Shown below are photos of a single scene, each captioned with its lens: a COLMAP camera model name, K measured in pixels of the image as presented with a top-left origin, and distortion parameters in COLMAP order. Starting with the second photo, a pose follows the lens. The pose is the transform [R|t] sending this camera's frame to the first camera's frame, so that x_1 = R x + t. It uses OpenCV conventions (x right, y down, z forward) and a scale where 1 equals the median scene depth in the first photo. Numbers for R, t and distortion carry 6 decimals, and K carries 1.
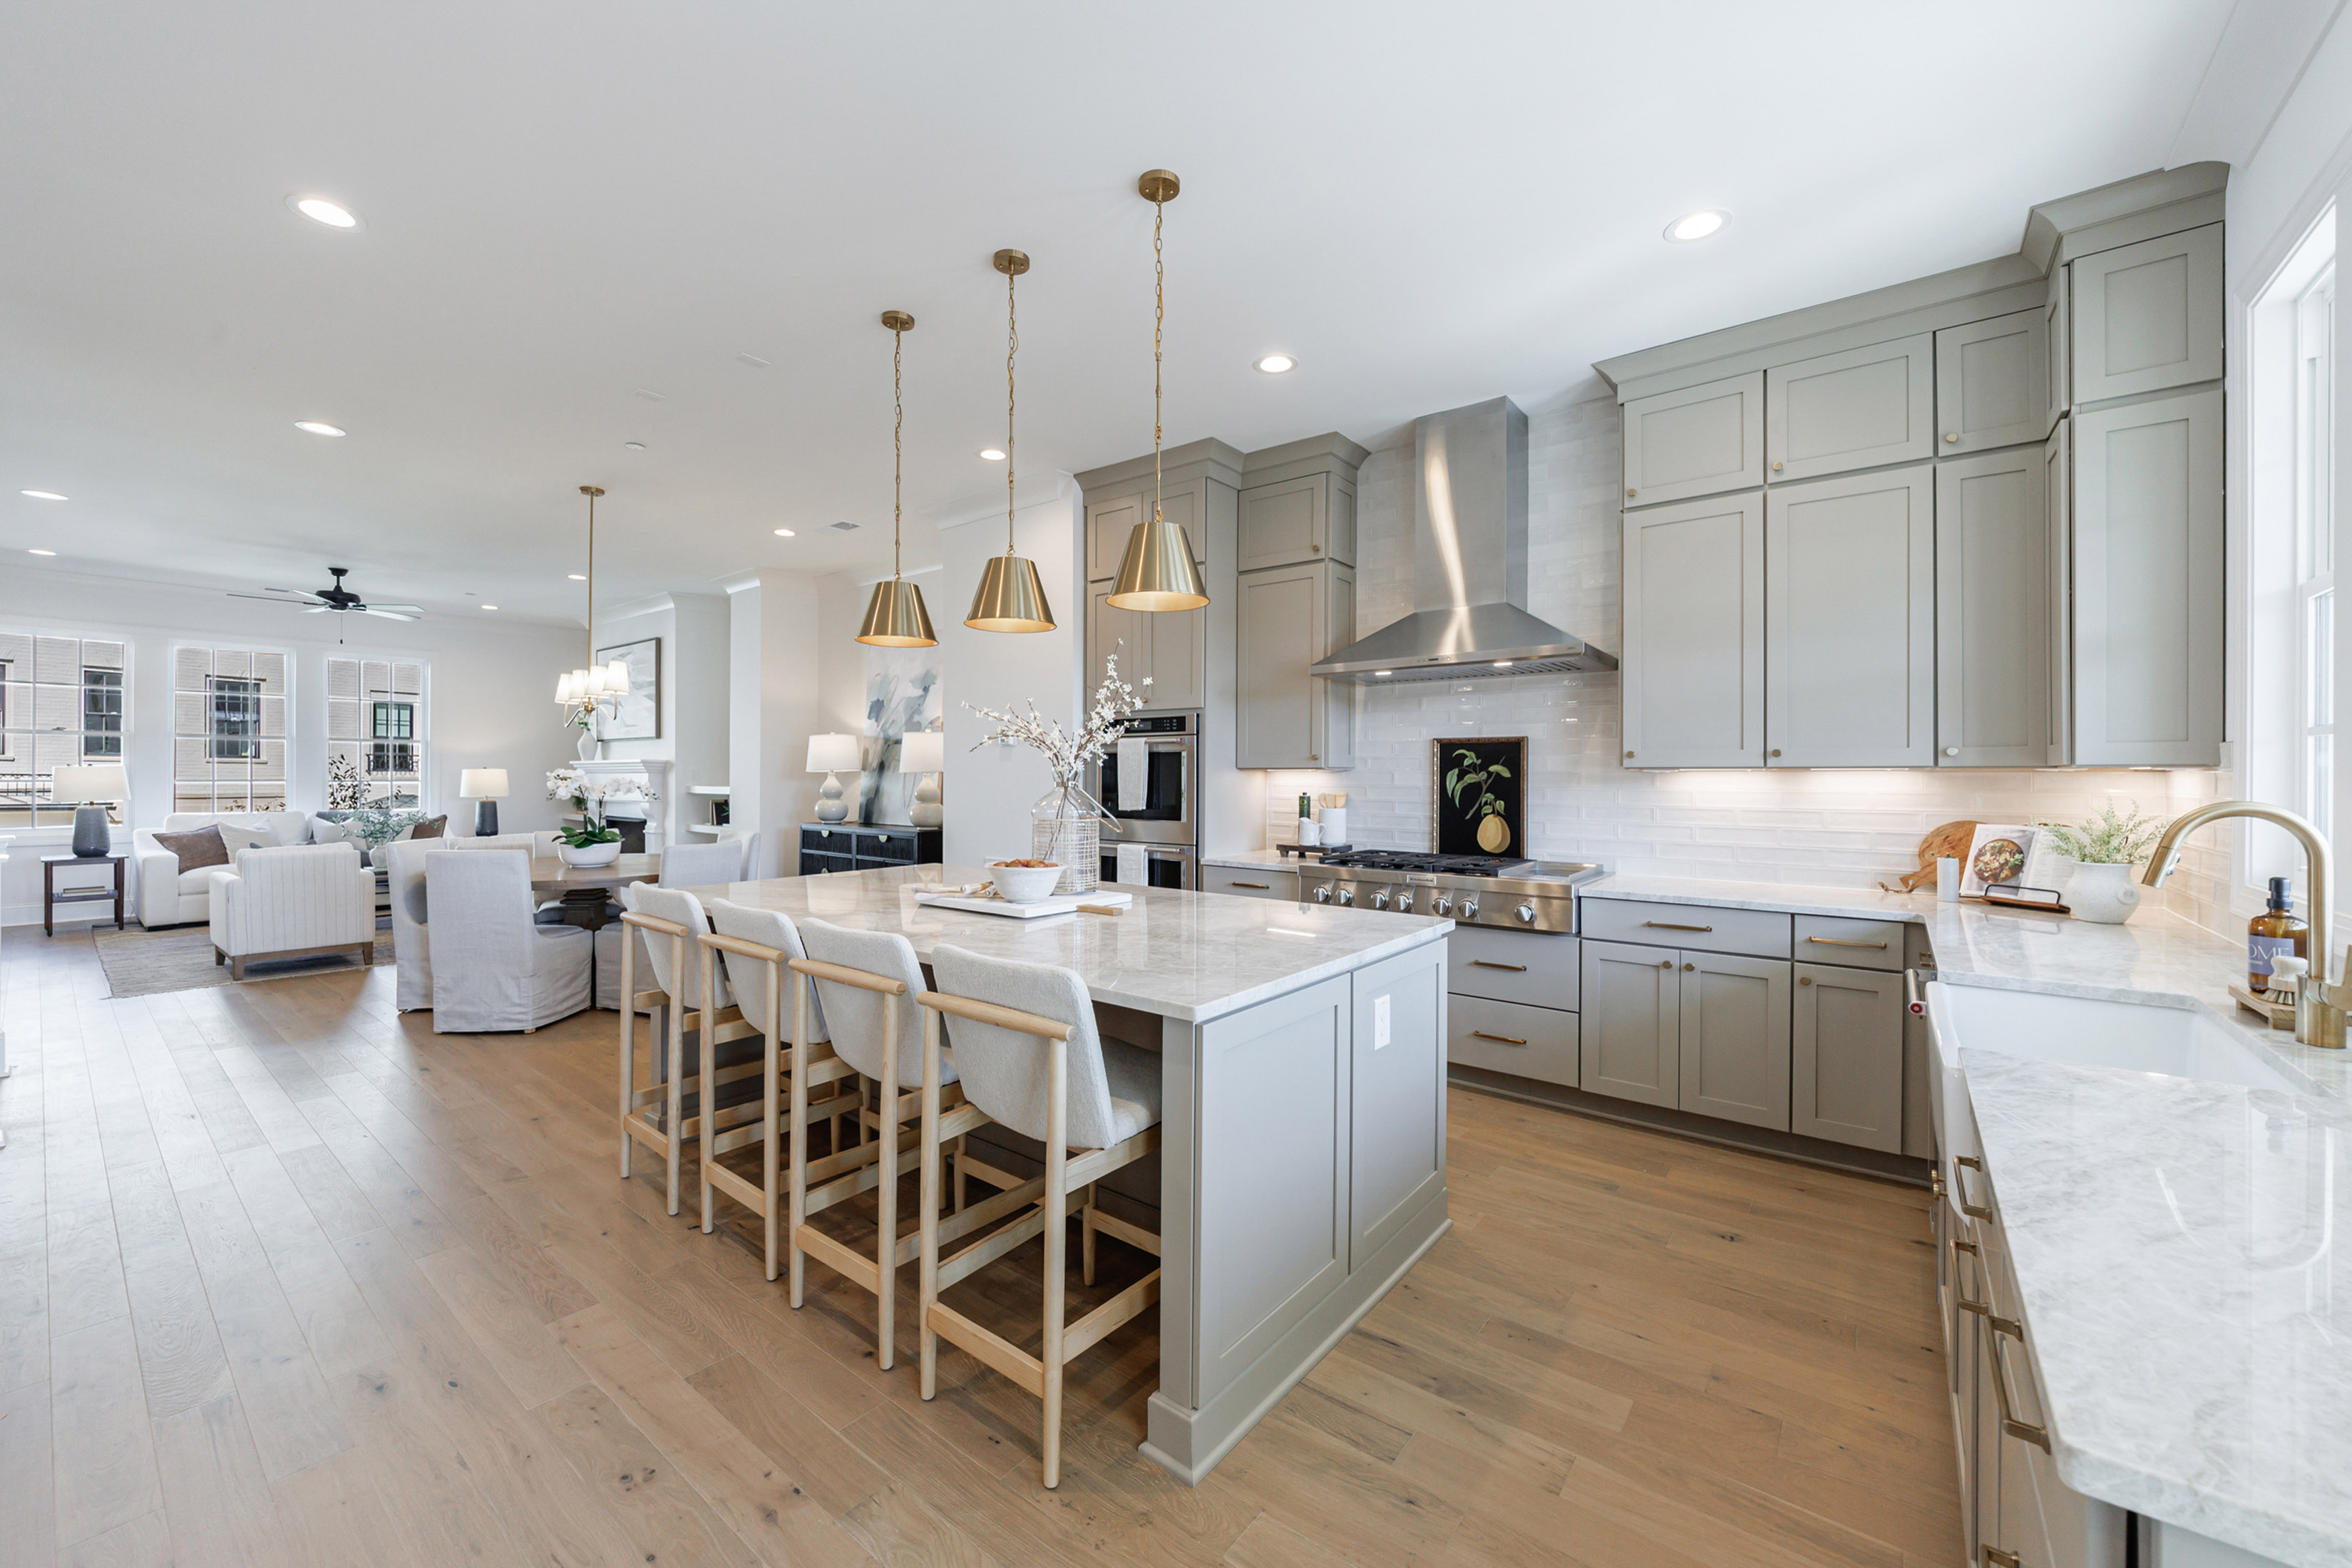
lens RADIAL K [[903.3, 0, 1166.8], [0, 903.3, 778.6], [0, 0, 1]] dist [-0.000910, -0.000058]
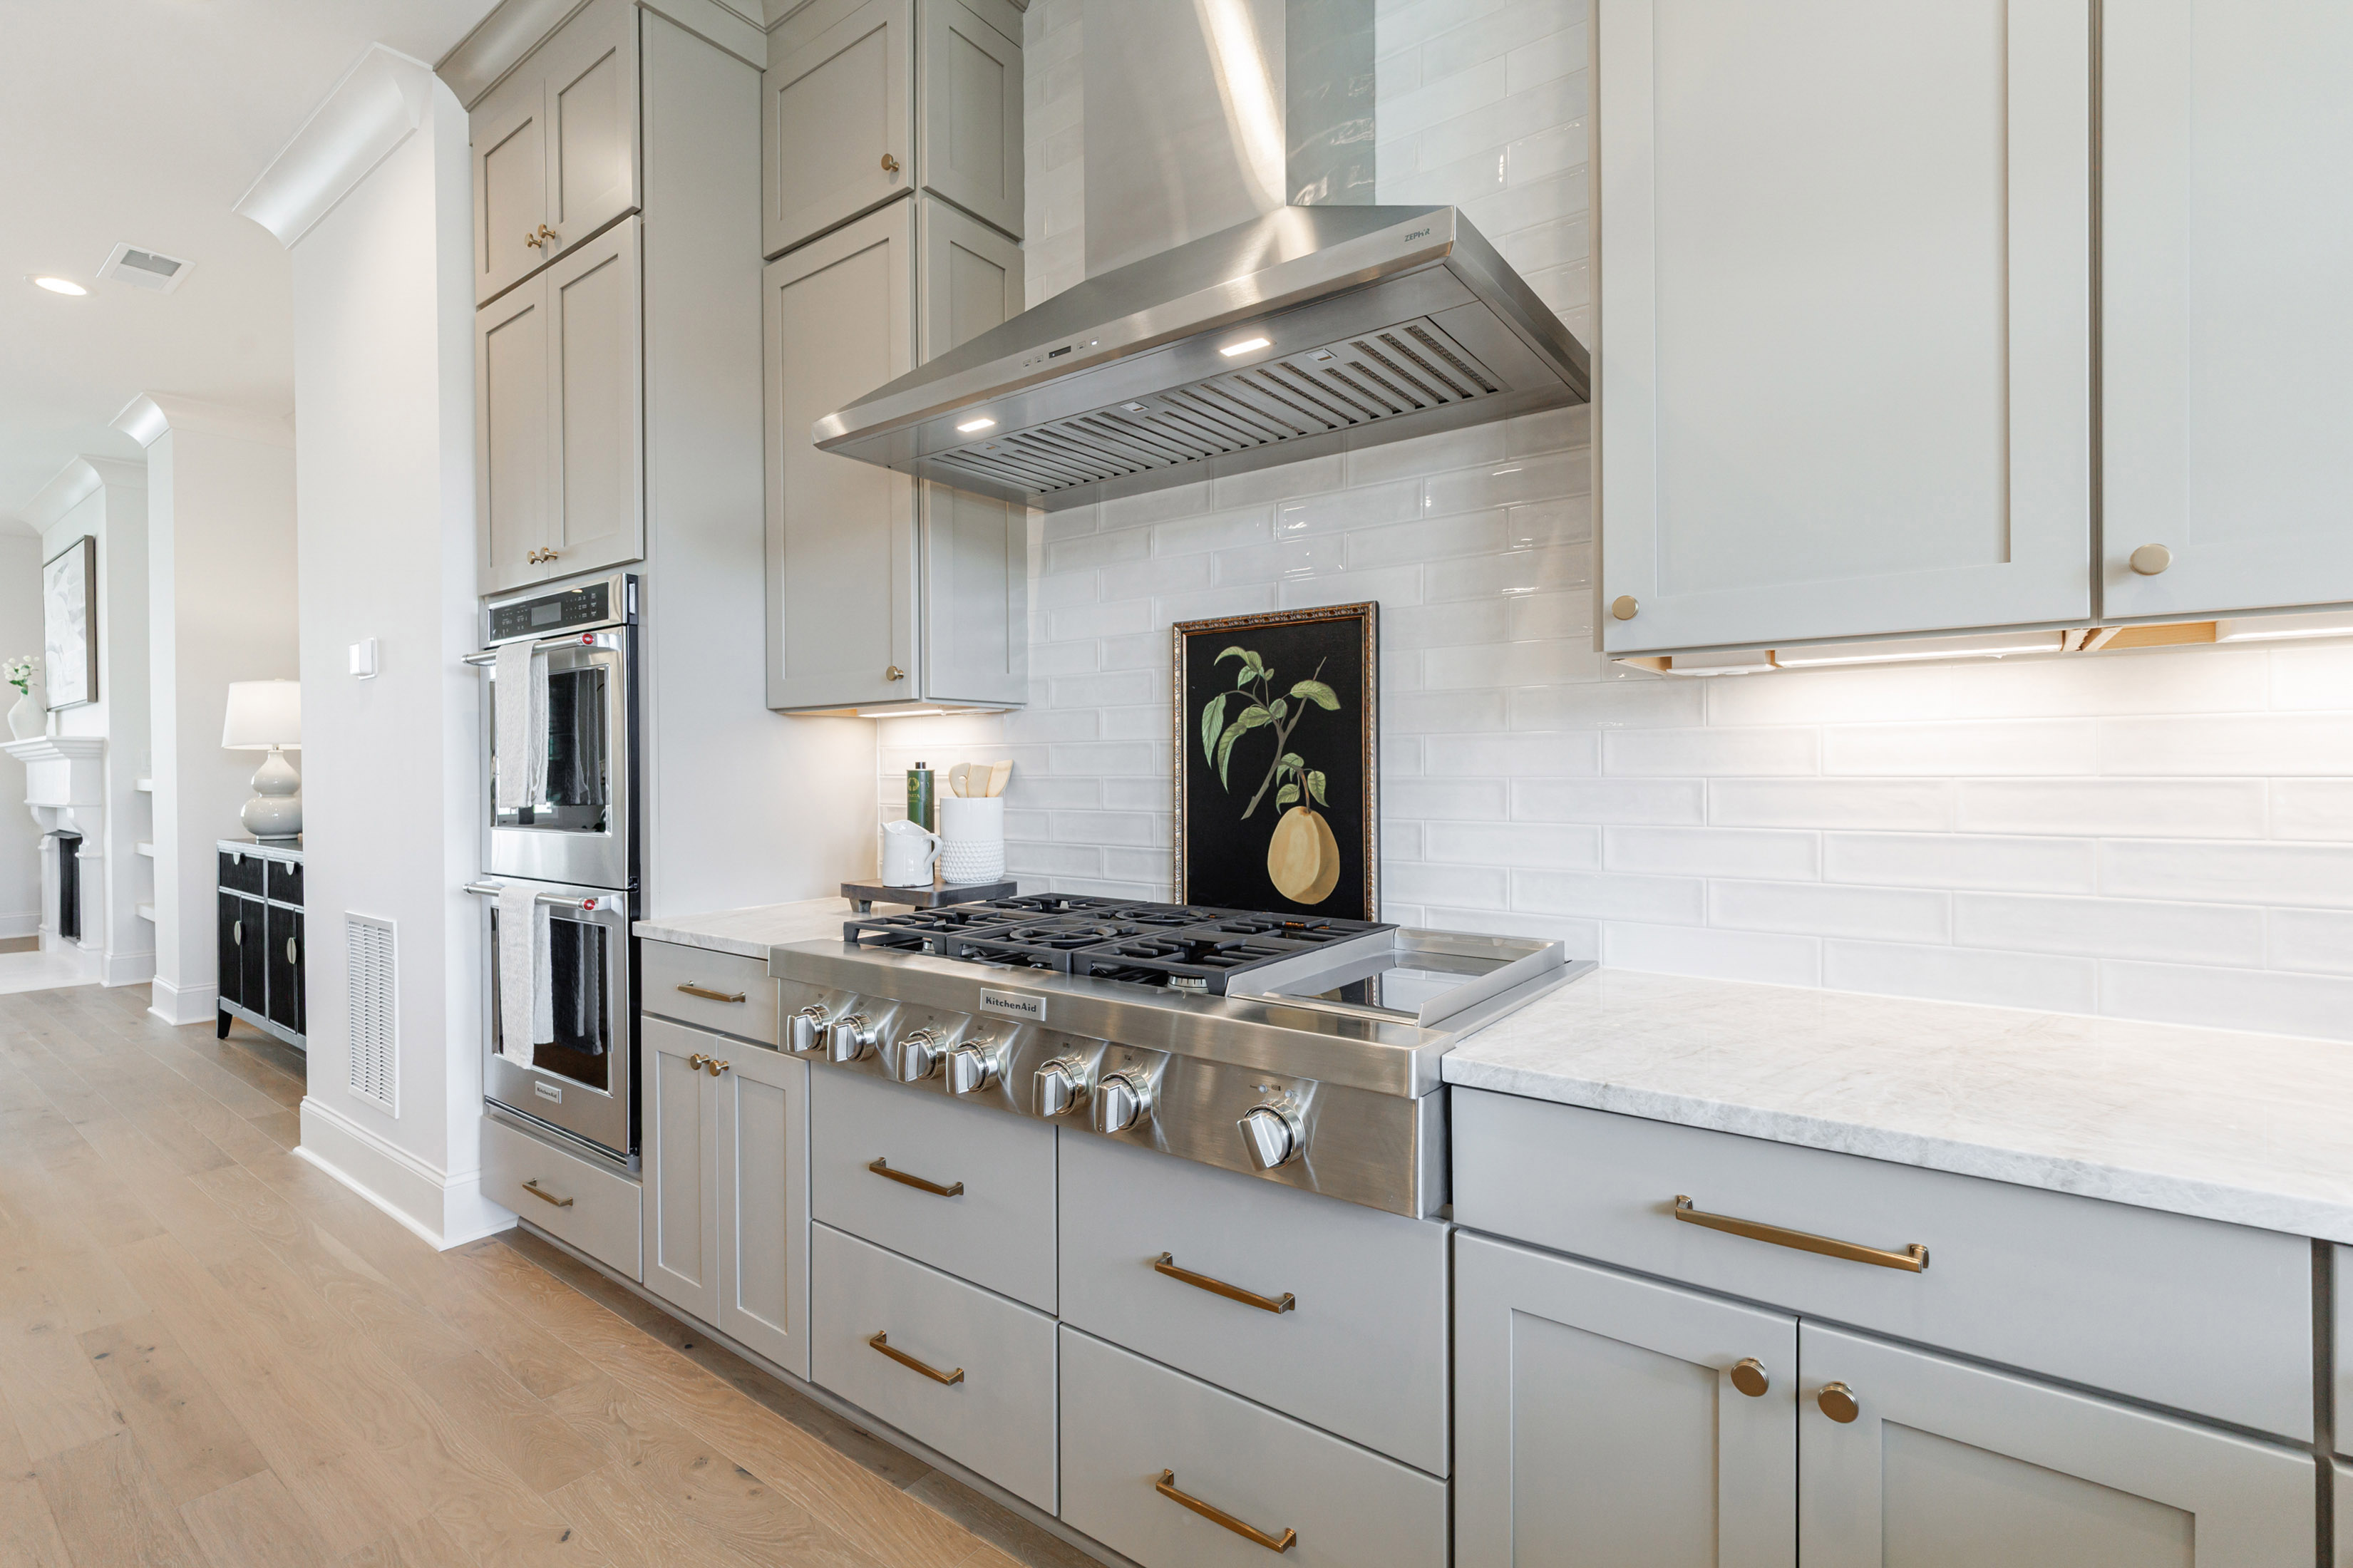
lens RADIAL K [[1077.1, 0, 1176.5], [0, 1077.1, 784.0], [0, 0, 1]] dist [0.002112, 0.000449]
pose [[0.999445, -0.013174, 0.030598, 0.285755], [0.012782, 0.999834, 0.012973, 0.022481], [-0.030764, -0.012574, 0.999448, 0.521351]]
